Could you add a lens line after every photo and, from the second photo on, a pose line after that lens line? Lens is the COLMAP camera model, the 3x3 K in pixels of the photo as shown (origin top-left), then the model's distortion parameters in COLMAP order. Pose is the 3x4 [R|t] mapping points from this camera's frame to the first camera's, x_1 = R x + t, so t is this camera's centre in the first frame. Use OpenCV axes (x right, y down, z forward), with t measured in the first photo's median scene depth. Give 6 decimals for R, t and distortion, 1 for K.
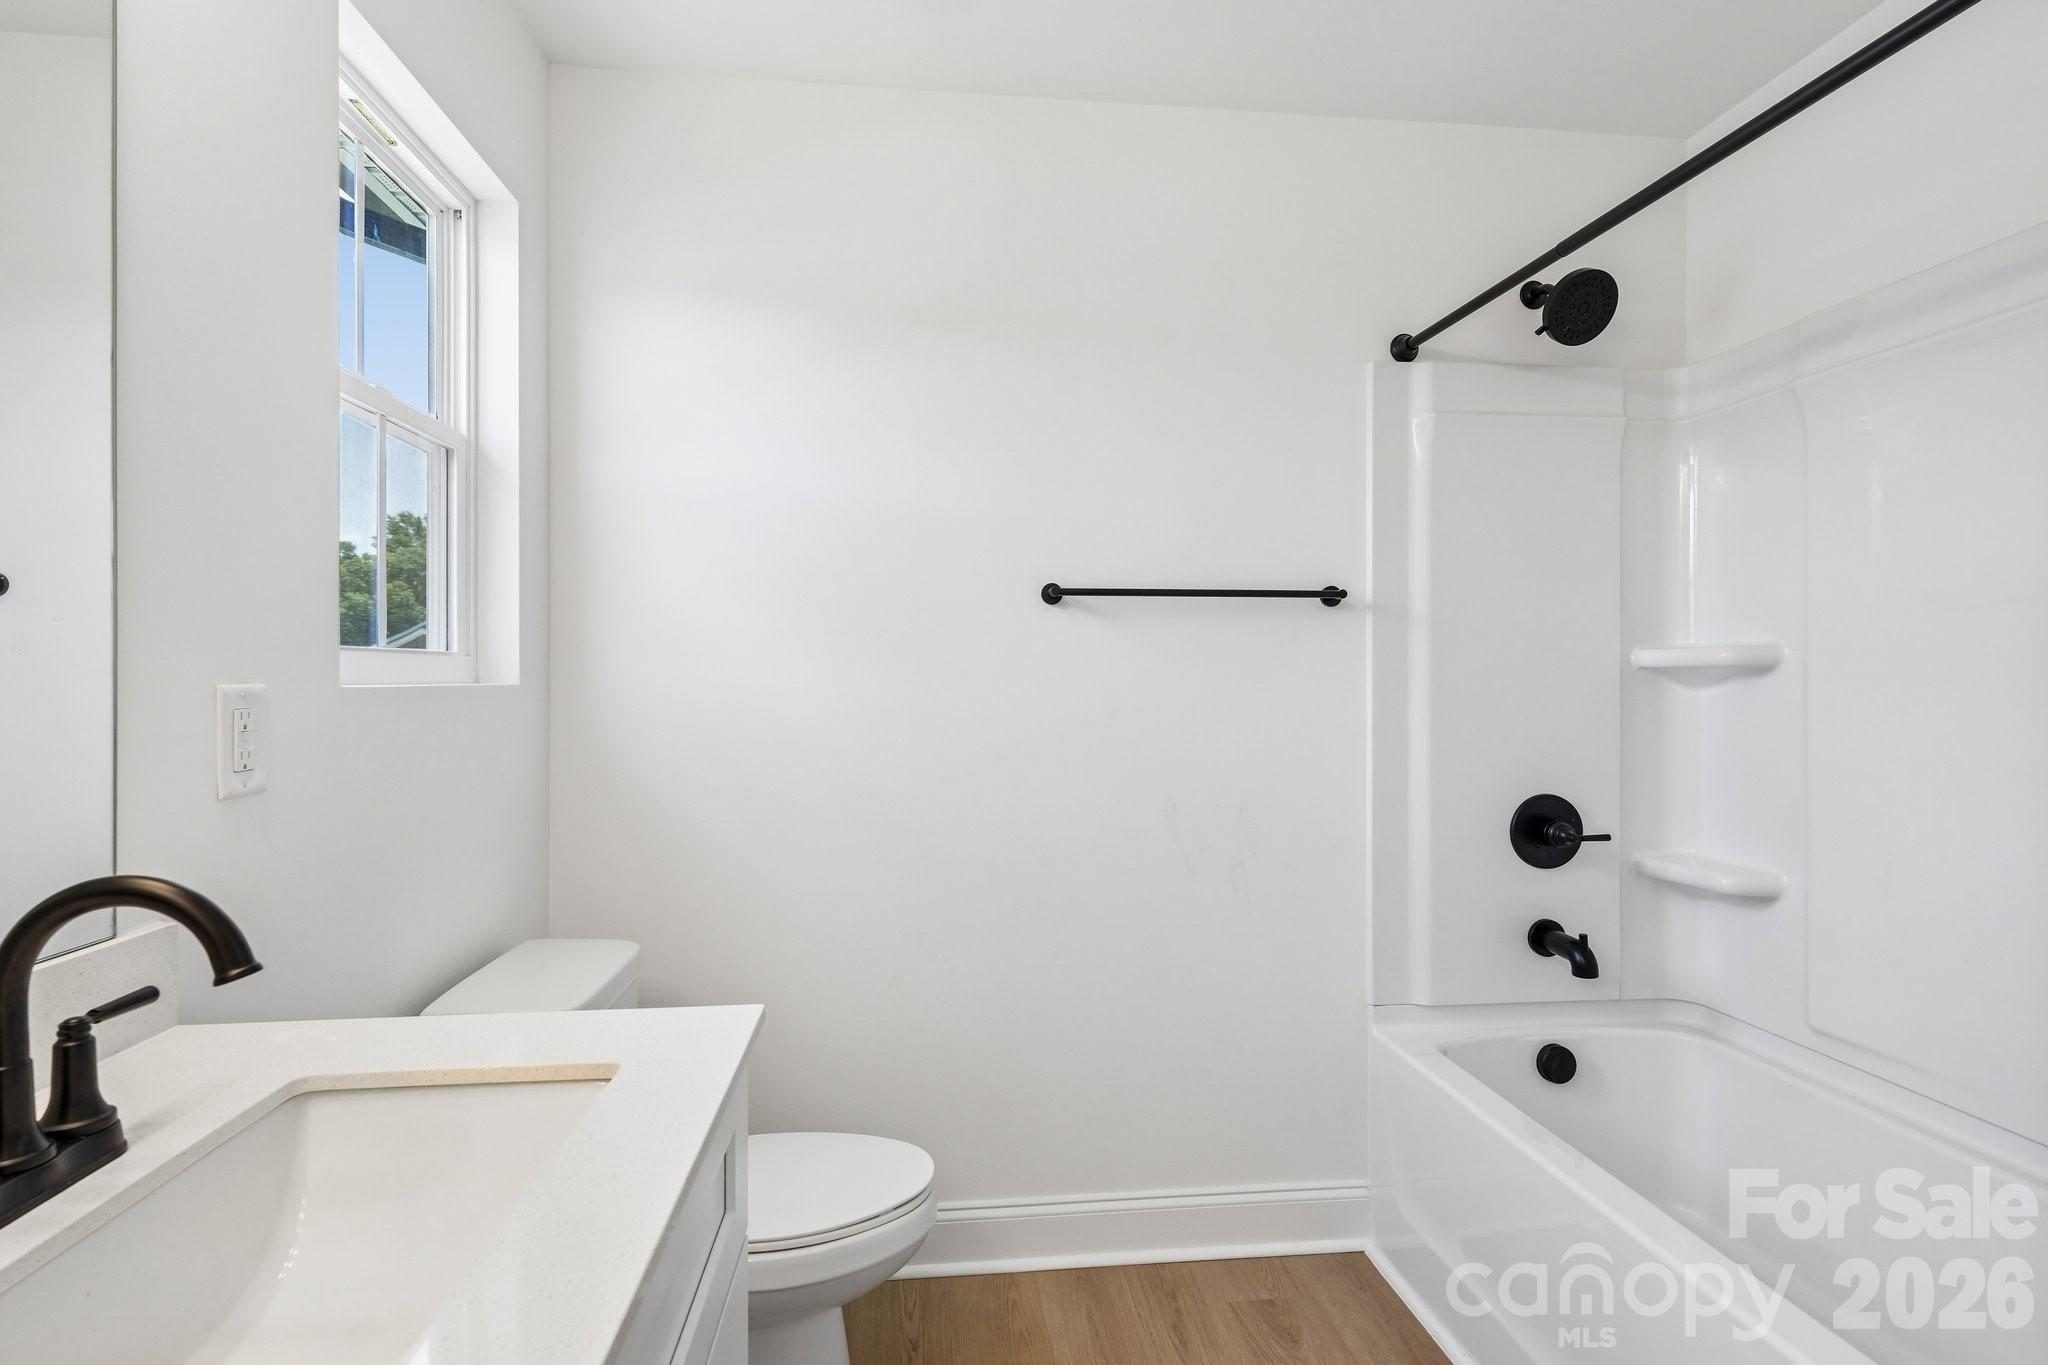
lens RADIAL K [[1002.7, 0, 1023.1], [0, 1002.7, 677.2], [0, 0, 1]] dist [-0.000080, -0.000048]
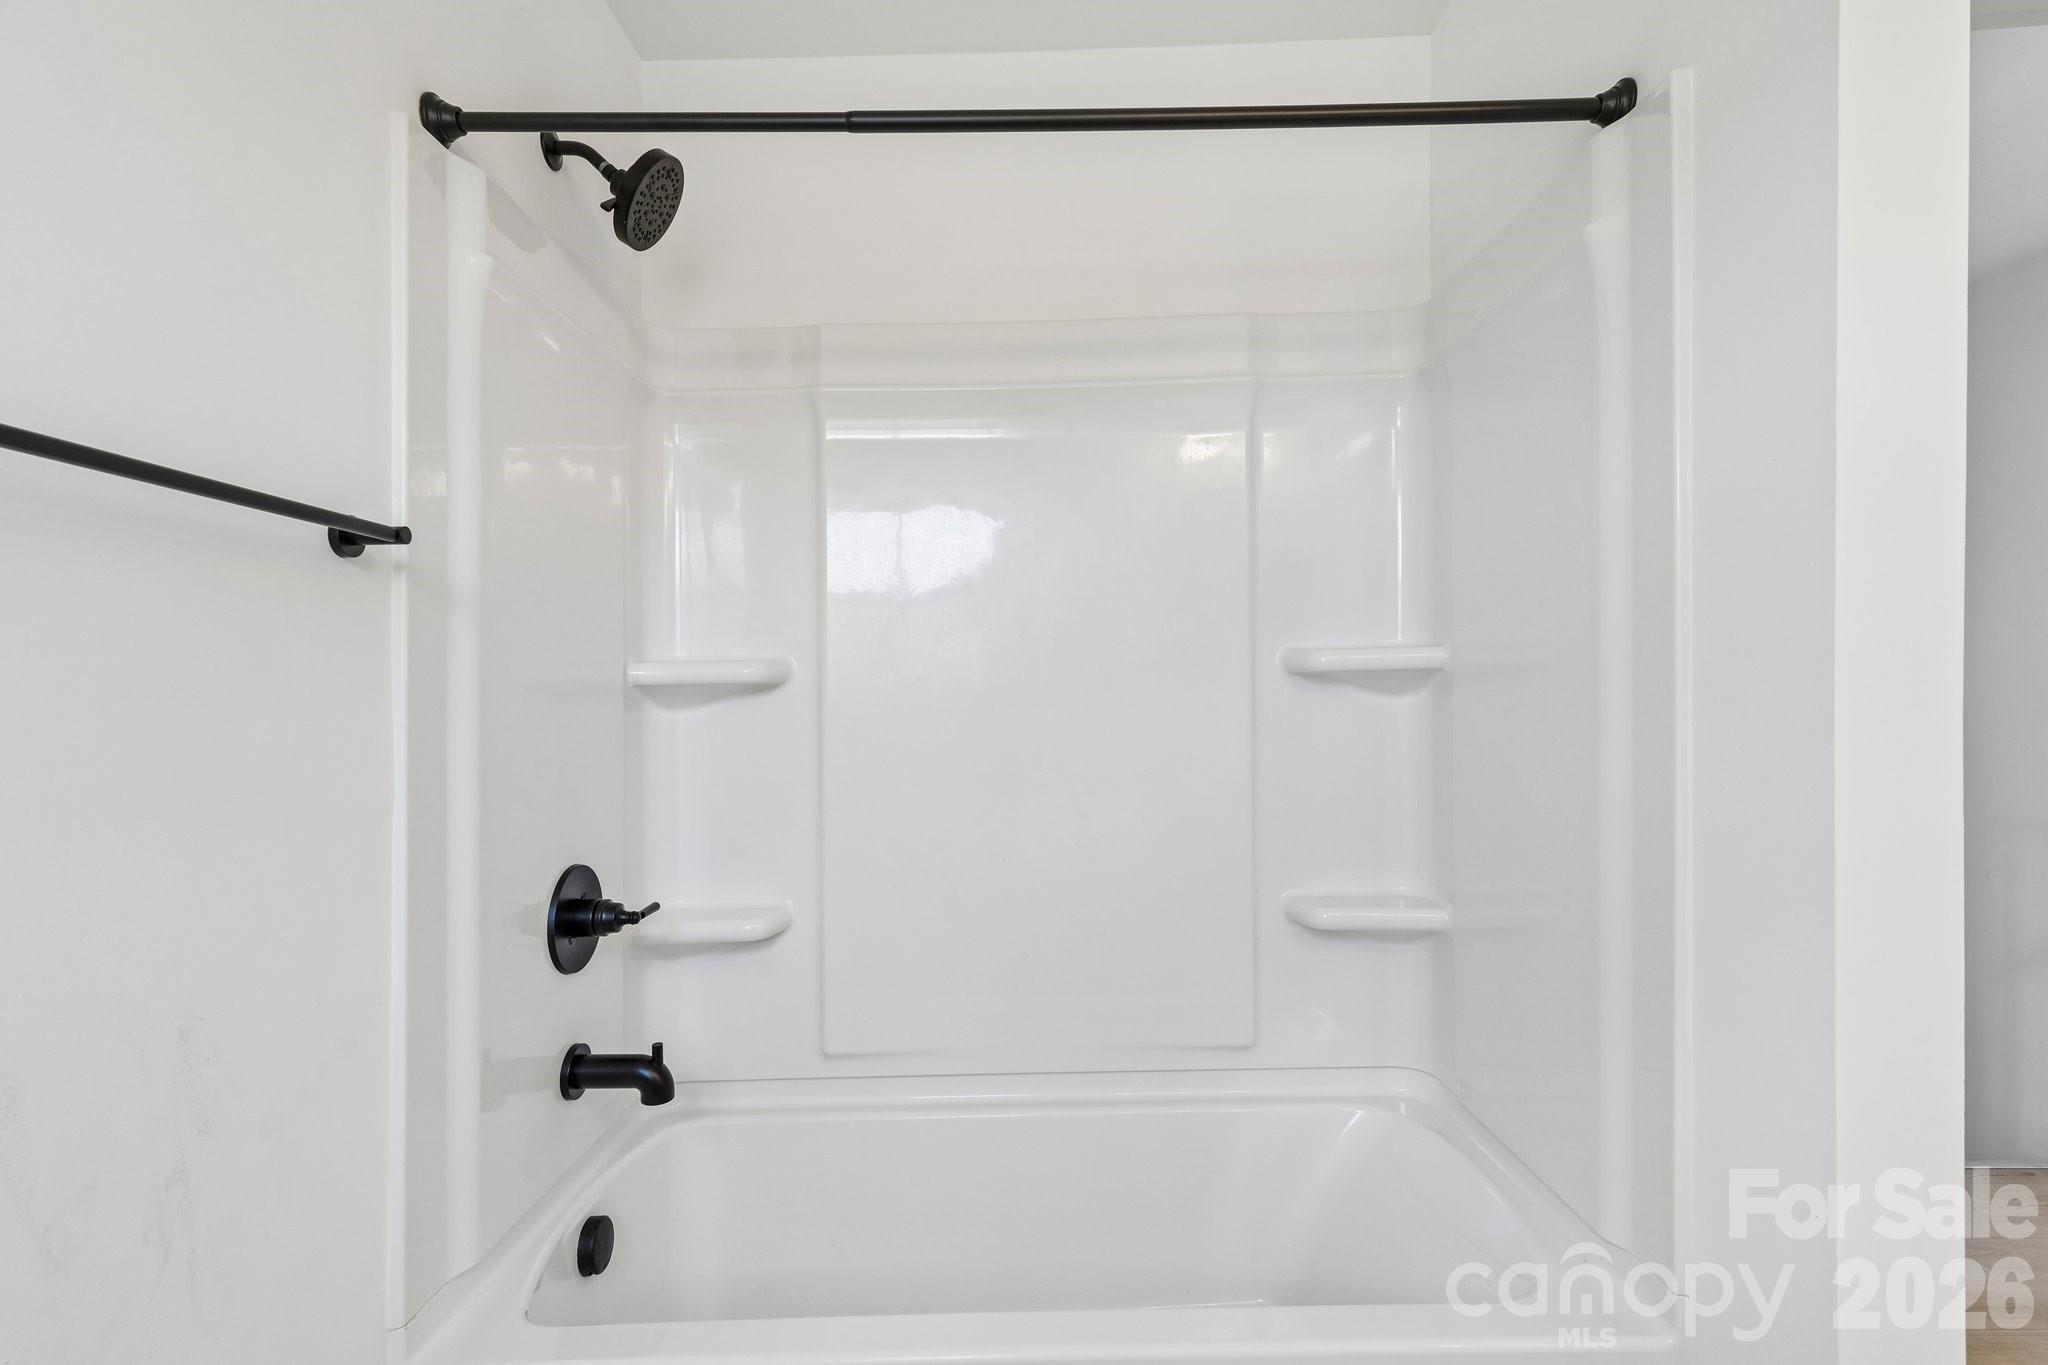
lens RADIAL K [[1002.7, 0, 1023.5], [0, 1002.7, 675.3], [0, 0, 1]] dist [-0.000080, -0.000048]
pose [[0.105015, 0.015761, 0.994346, -0.146995], [0.017810, 0.999684, -0.017726, 0.002207], [-0.994311, 0.019570, 0.104701, 0.626708]]
